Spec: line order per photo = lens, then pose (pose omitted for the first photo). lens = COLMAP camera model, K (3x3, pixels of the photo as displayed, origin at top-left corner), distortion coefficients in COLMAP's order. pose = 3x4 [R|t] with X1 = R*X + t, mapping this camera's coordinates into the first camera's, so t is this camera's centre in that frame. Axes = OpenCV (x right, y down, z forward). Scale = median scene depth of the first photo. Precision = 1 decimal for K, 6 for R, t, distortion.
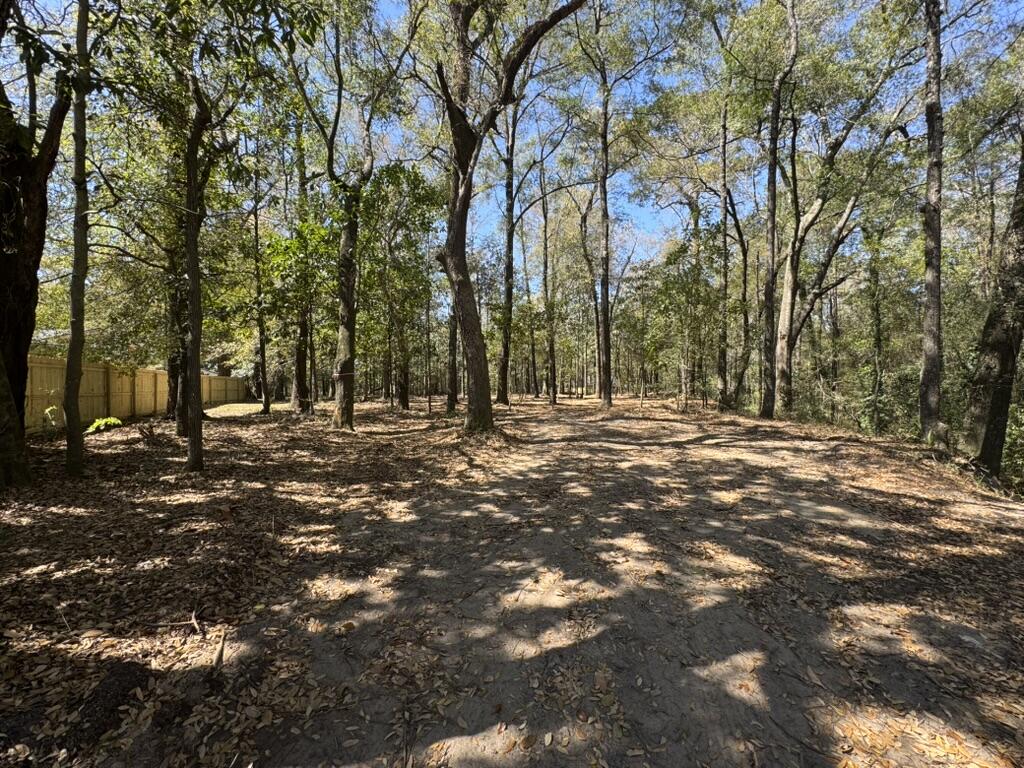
lens RADIAL K [[438.9, 0, 509.7], [0, 438.9, 383.9], [0, 0, 1]] dist [-0.002365, 0.000306]
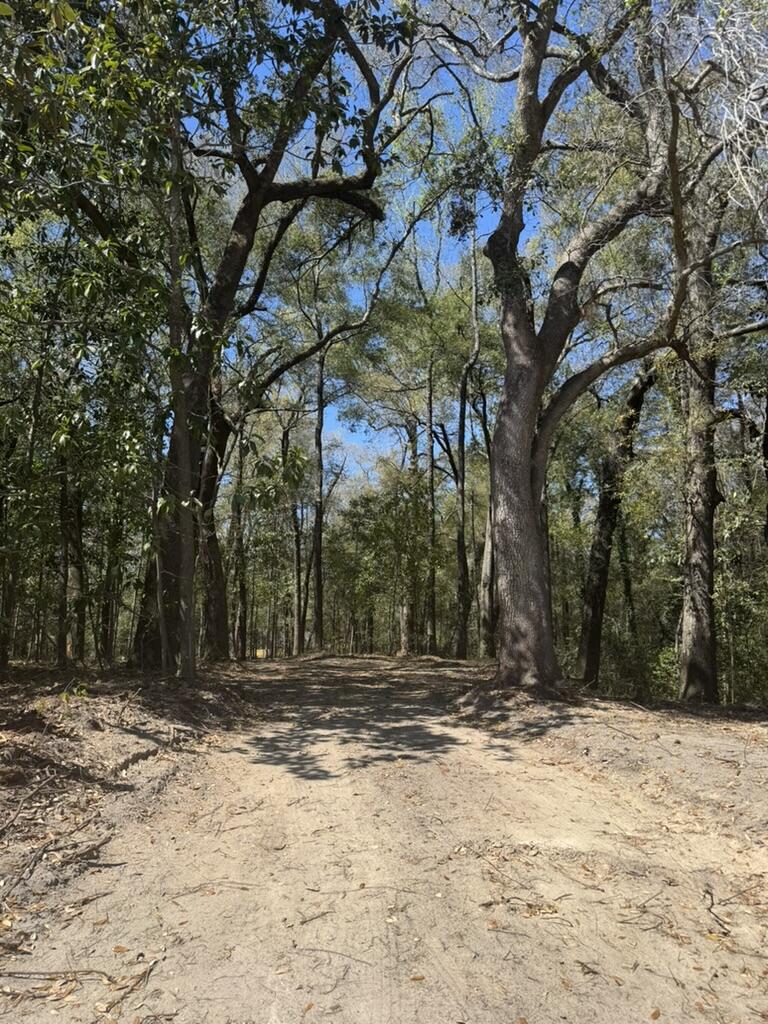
lens RADIAL K [[720.0, 0, 384.0], [0, 720.0, 512.0], [0, 0, 1]] dist [-0.000137, -0.000067]
pose [[0.943963, 0.056334, 0.325209, -0.240346], [0.003991, 0.983306, -0.181916, 0.046167], [-0.330028, 0.173020, 0.927979, -0.787027]]
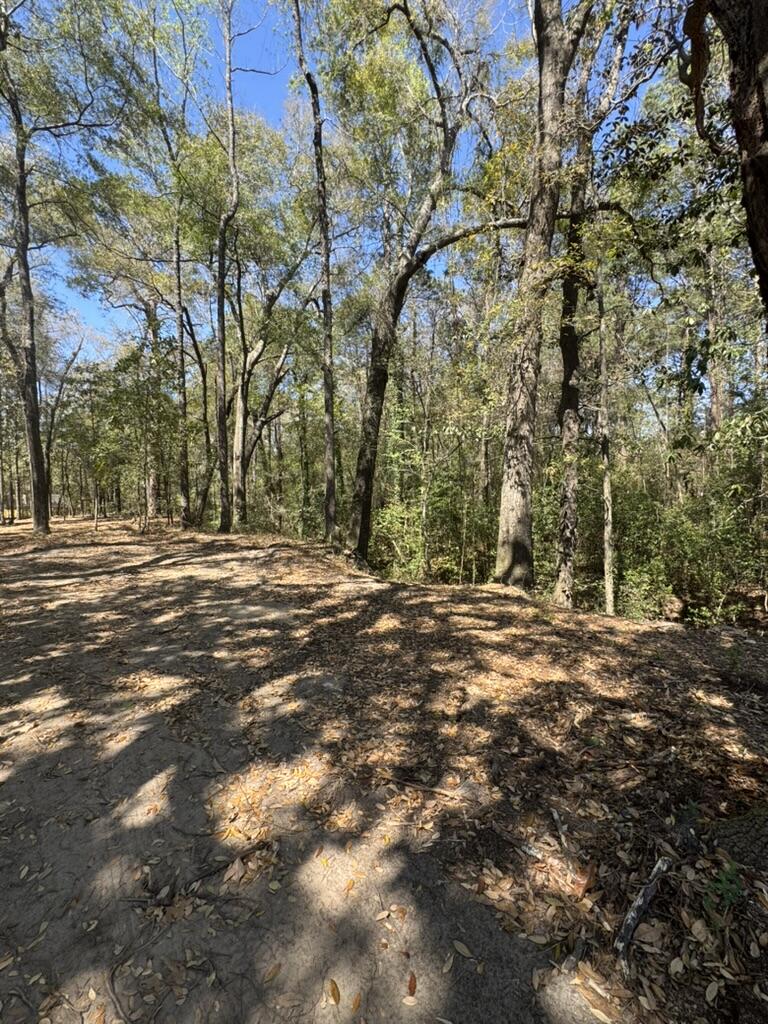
lens RADIAL K [[438.9, 0, 383.6], [0, 438.9, 511.1], [0, 0, 1]] dist [-0.002365, 0.000306]
pose [[0.652386, -0.045284, 0.756533, 0.025061], [0.025952, 0.998963, 0.037417, -0.005673], [-0.757443, -0.004777, 0.652884, -0.013542]]
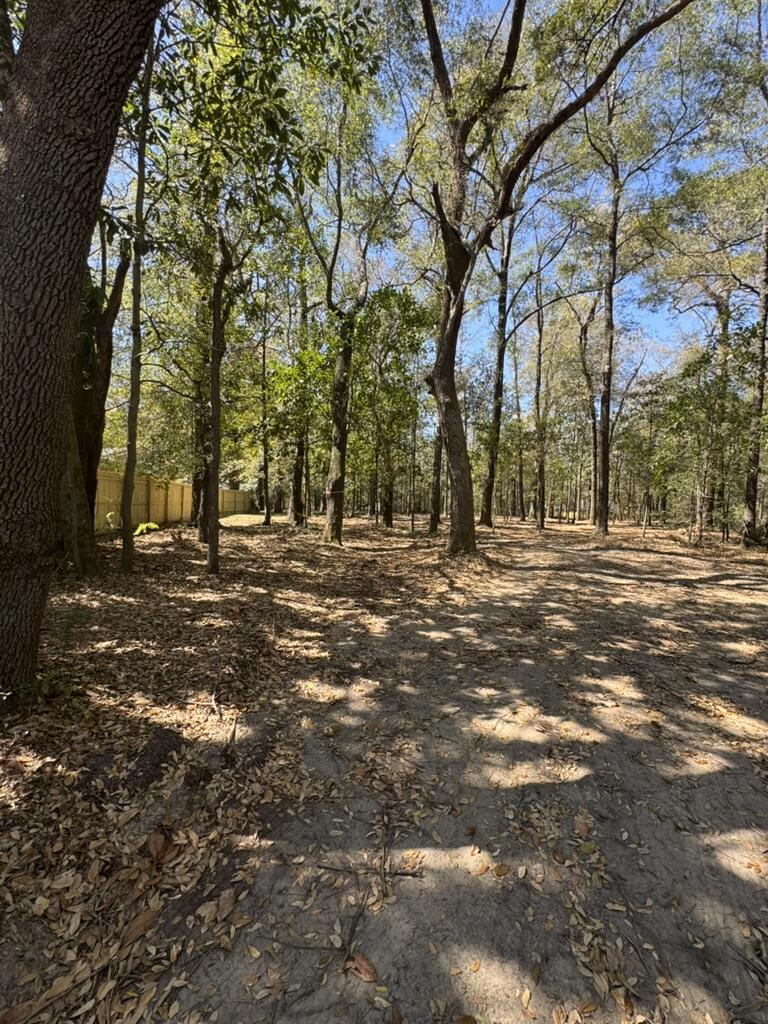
lens RADIAL K [[438.9, 0, 383.6], [0, 438.9, 511.1], [0, 0, 1]] dist [-0.002365, 0.000306]
pose [[0.969176, 0.040050, -0.243094, -0.001176], [-0.035389, 0.999097, 0.023513, -0.004383], [0.243816, -0.014186, 0.969718, -0.006133]]
